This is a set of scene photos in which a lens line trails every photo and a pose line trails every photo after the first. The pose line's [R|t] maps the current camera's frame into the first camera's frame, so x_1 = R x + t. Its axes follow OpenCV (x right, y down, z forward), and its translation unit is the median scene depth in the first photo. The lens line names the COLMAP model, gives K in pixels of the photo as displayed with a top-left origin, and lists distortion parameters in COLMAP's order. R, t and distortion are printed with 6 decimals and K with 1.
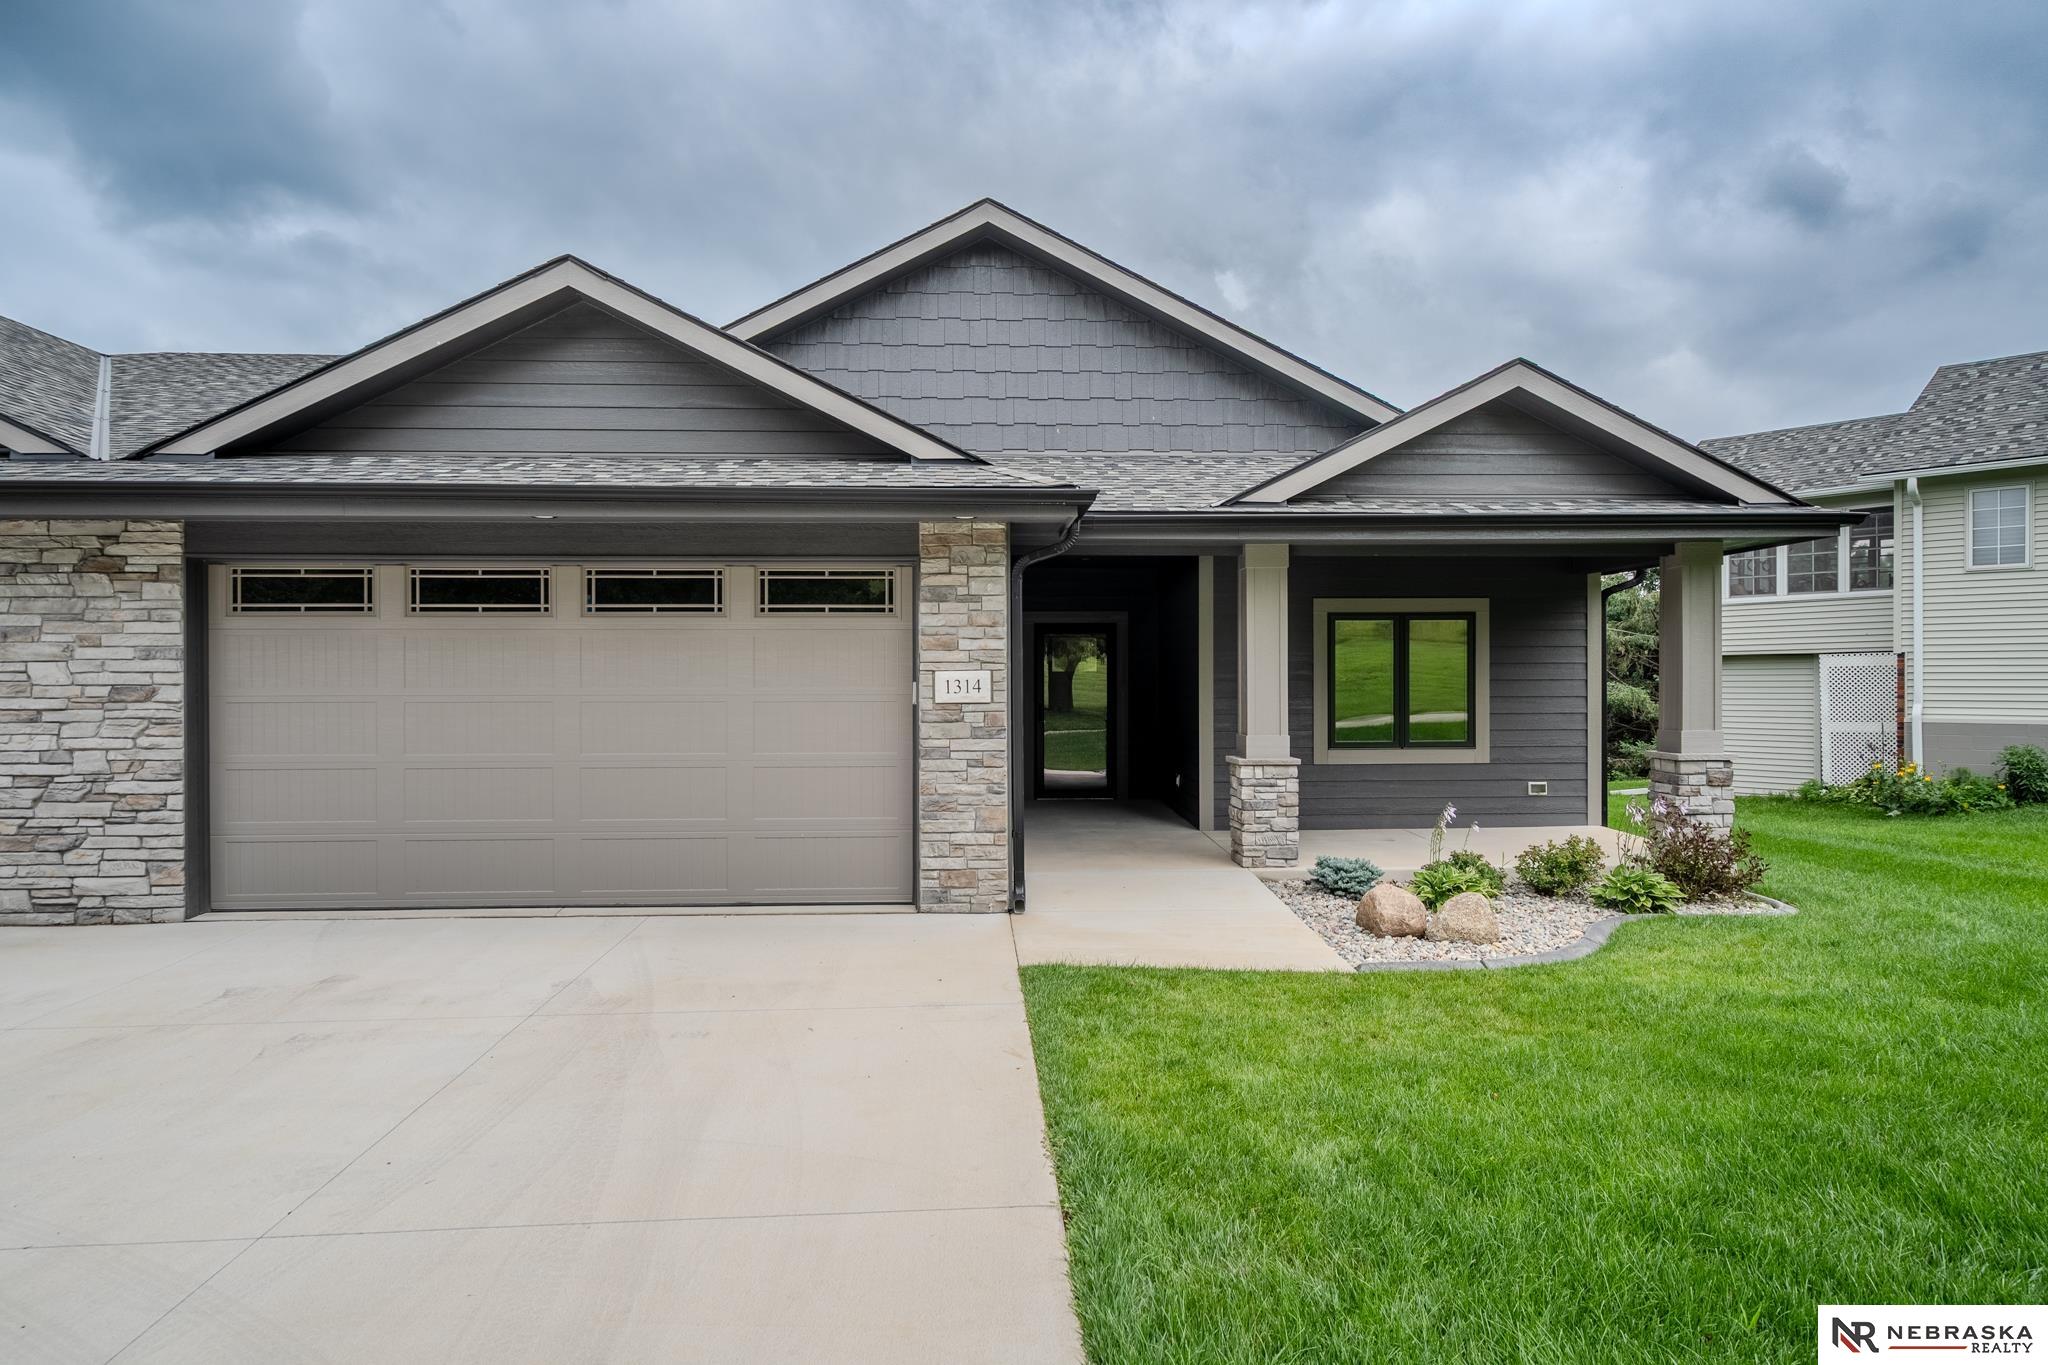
lens RADIAL K [[1251.7, 0, 1028.2], [0, 1251.7, 682.8], [0, 0, 1]] dist [0.001080, 0.001698]
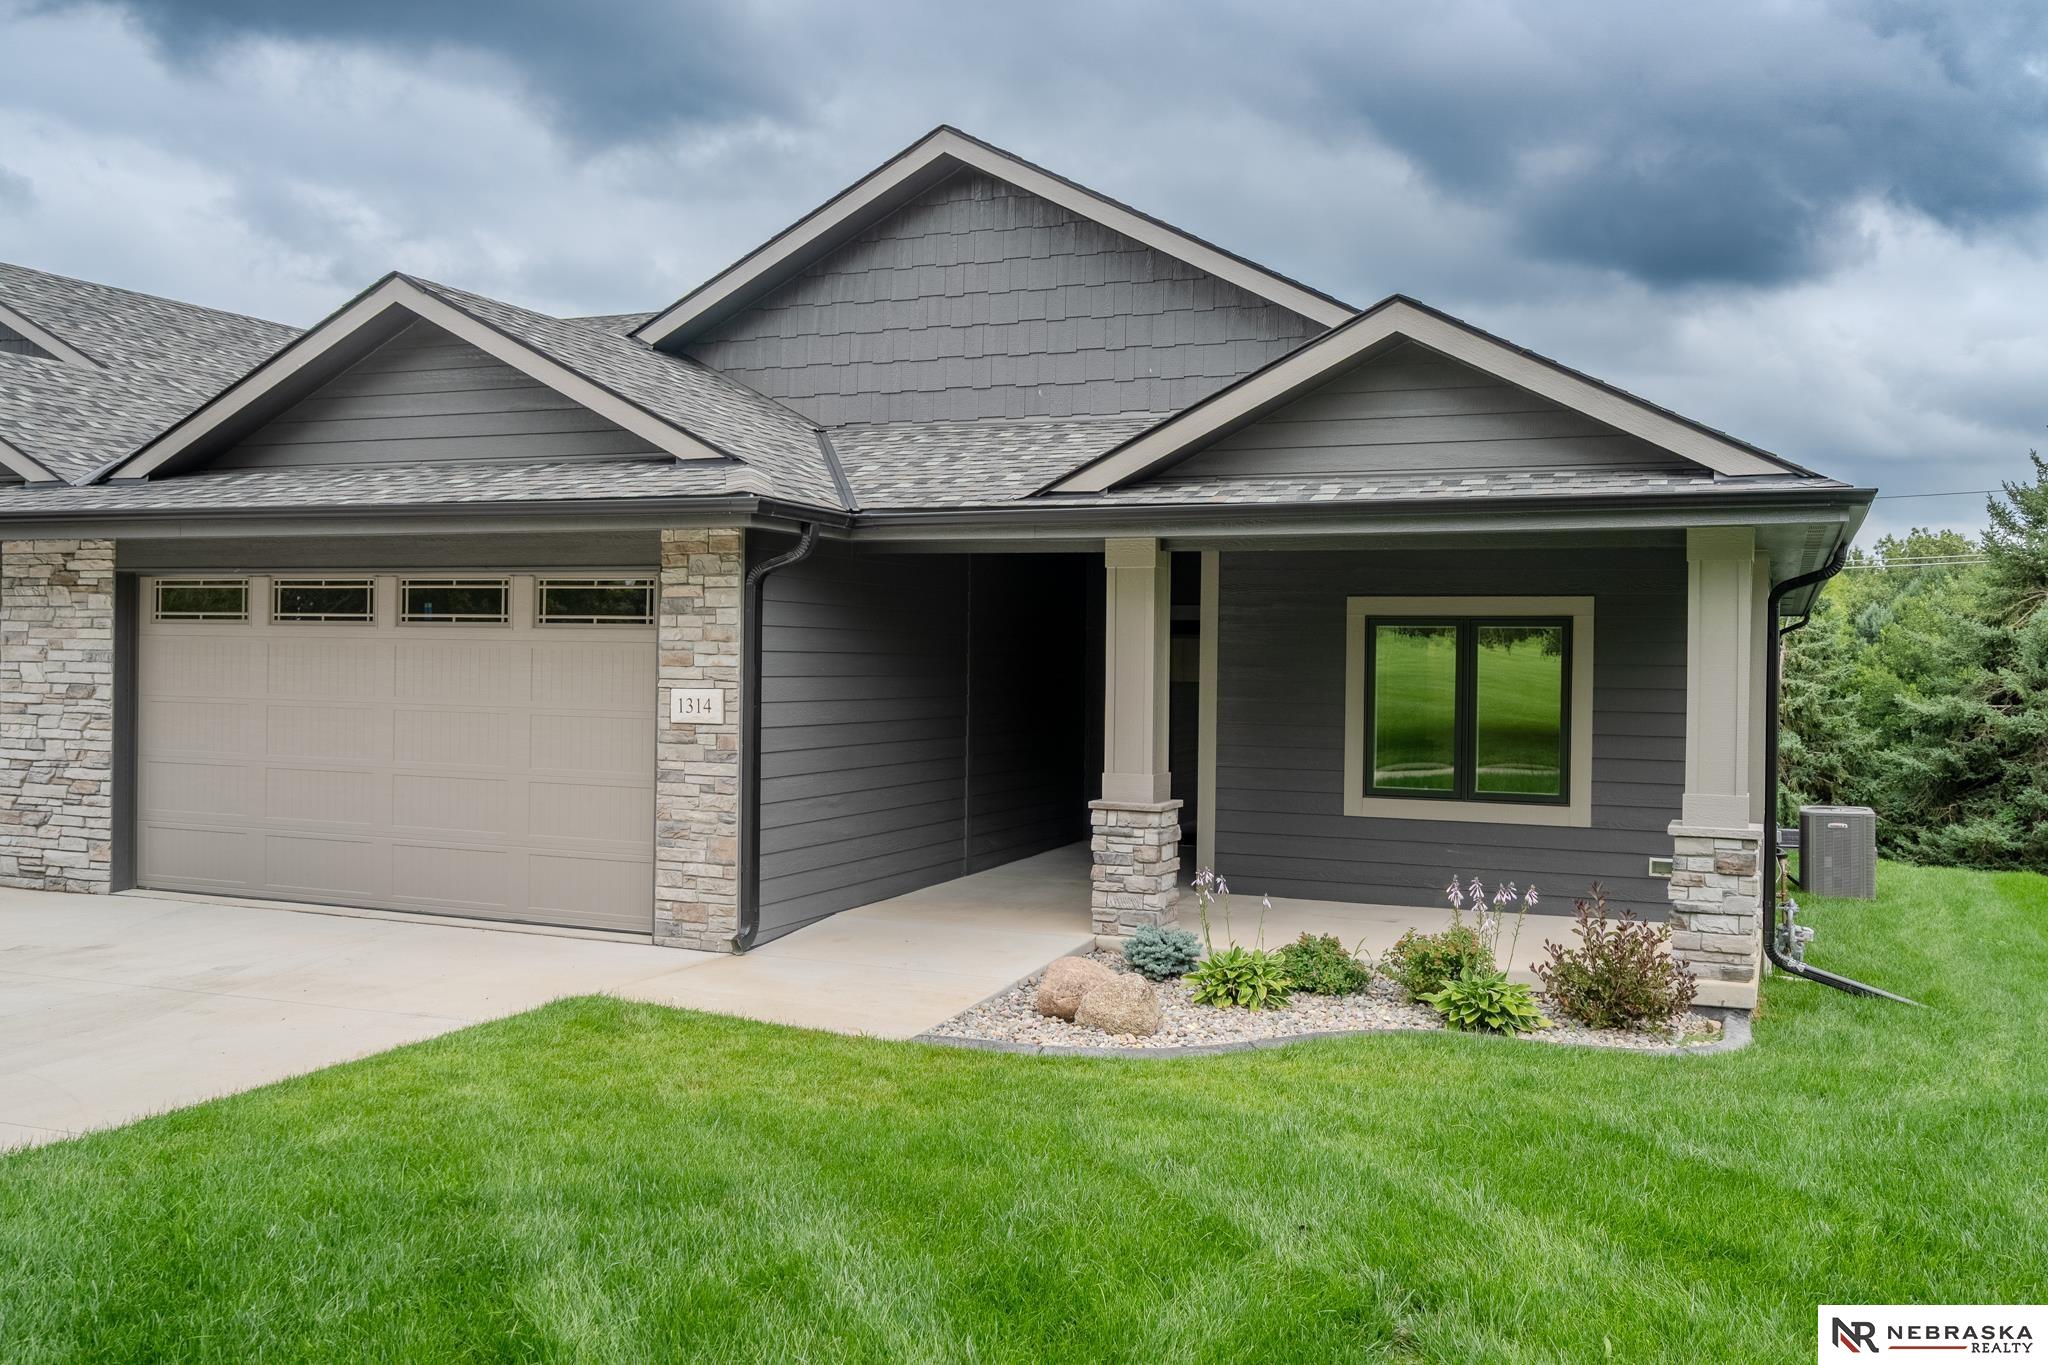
lens RADIAL K [[1829.7, 0, 1031.4], [0, 1829.7, 669.7], [0, 0, 1]] dist [-0.004118, -0.001049]
pose [[0.897378, 0.019974, -0.440810, 0.762970], [-0.019790, 0.999792, 0.005015, -0.035176], [0.440818, 0.004223, 0.897586, -0.108119]]
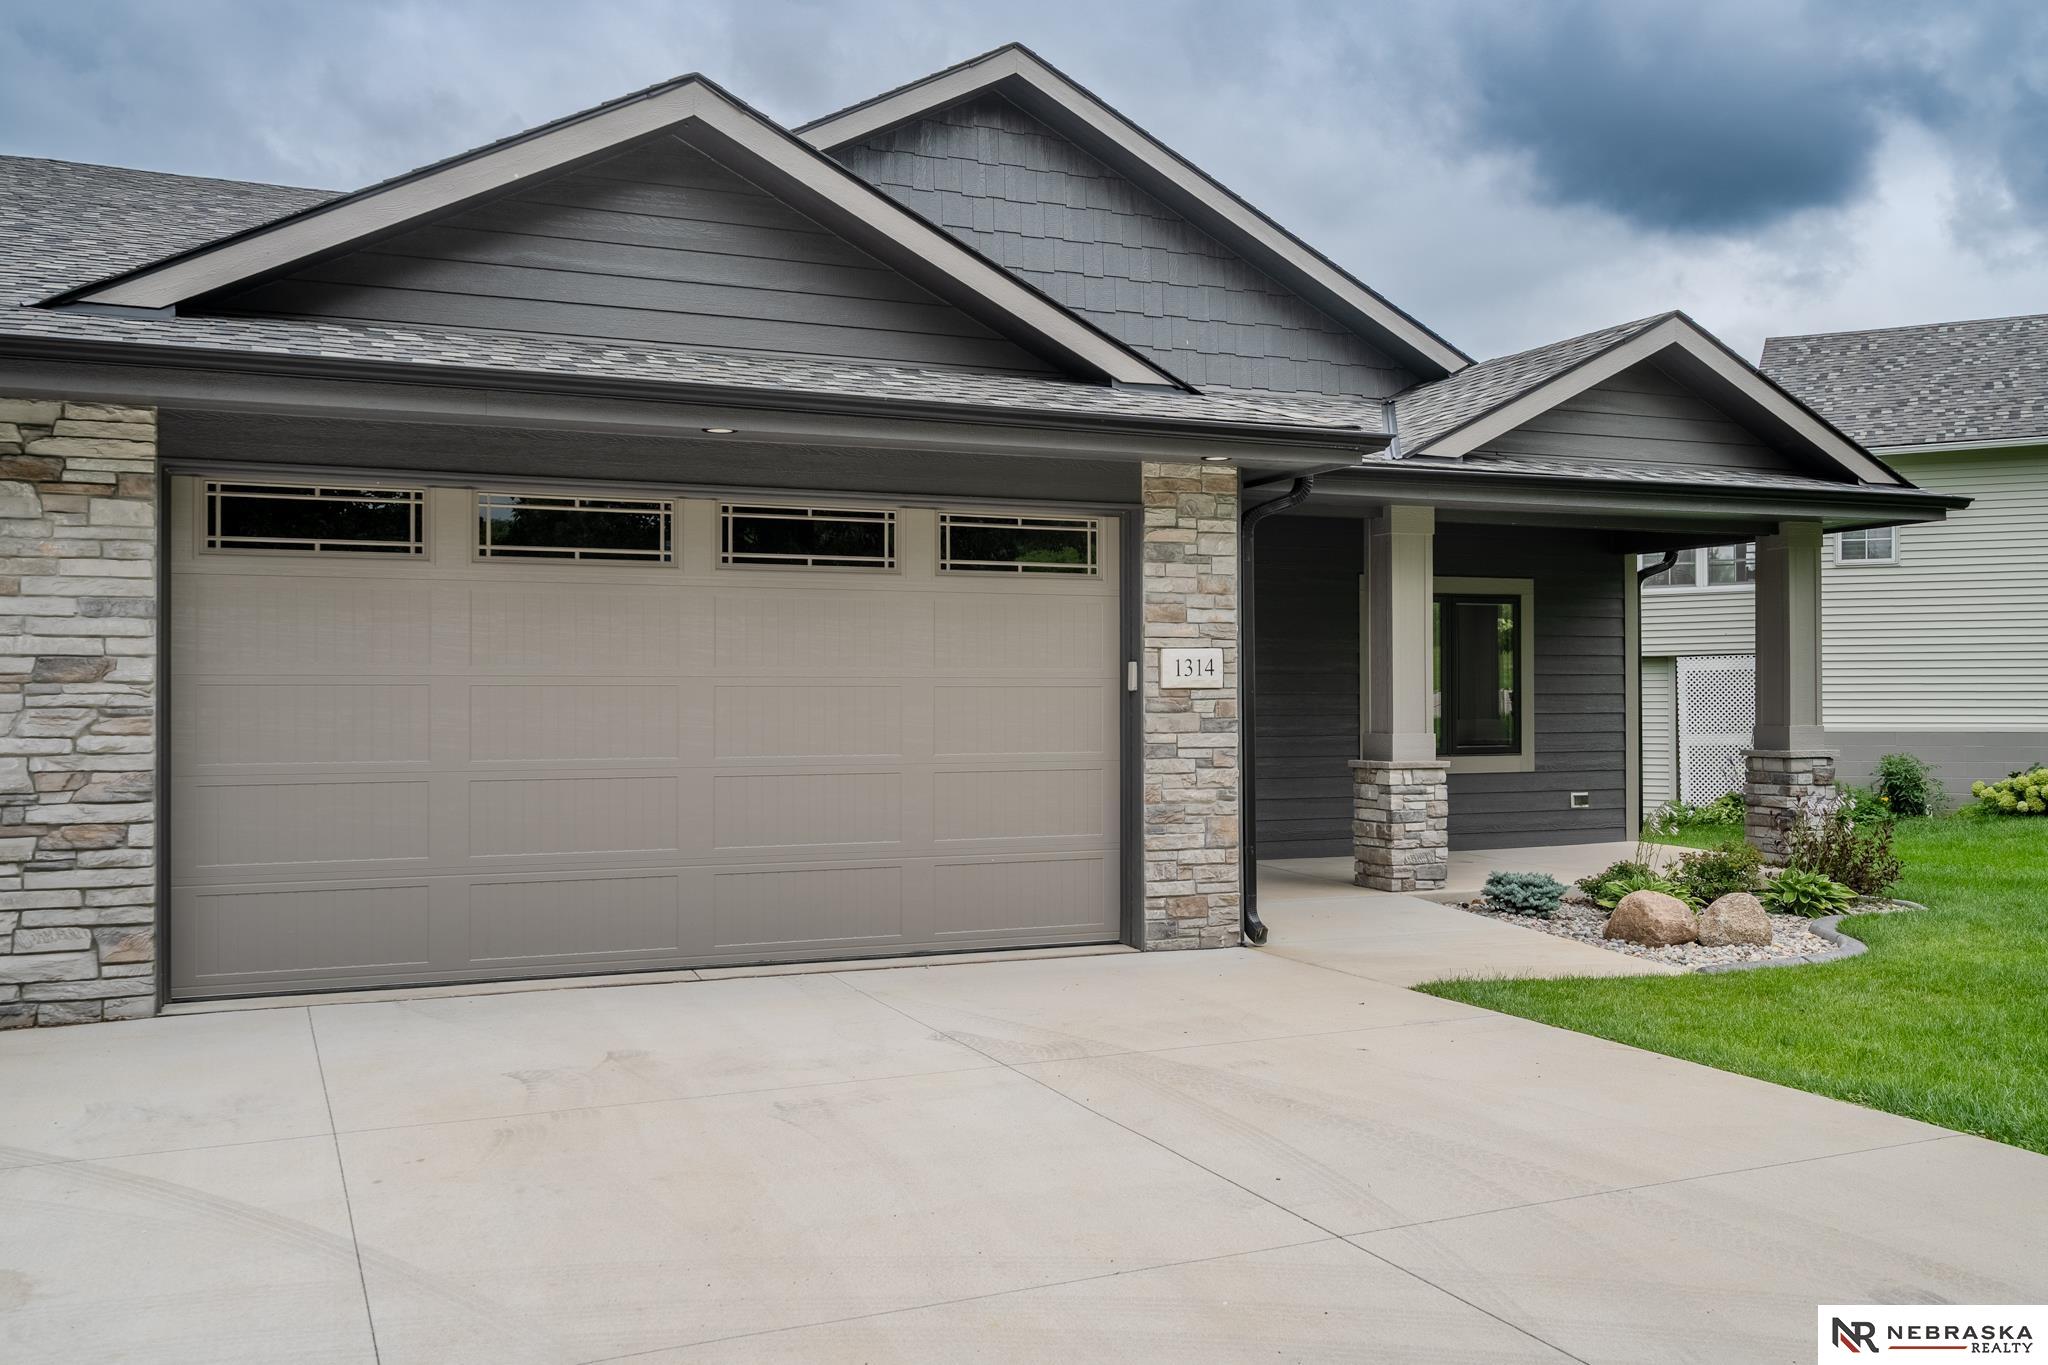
lens RADIAL K [[1829.7, 0, 1038.5], [0, 1829.7, 684.4], [0, 0, 1]] dist [-0.004118, -0.001049]
pose [[0.931627, 0.002879, 0.363404, -0.568499], [0.002194, 0.999906, -0.013545, 0.029296], [-0.363409, 0.013417, 0.931533, -0.060921]]
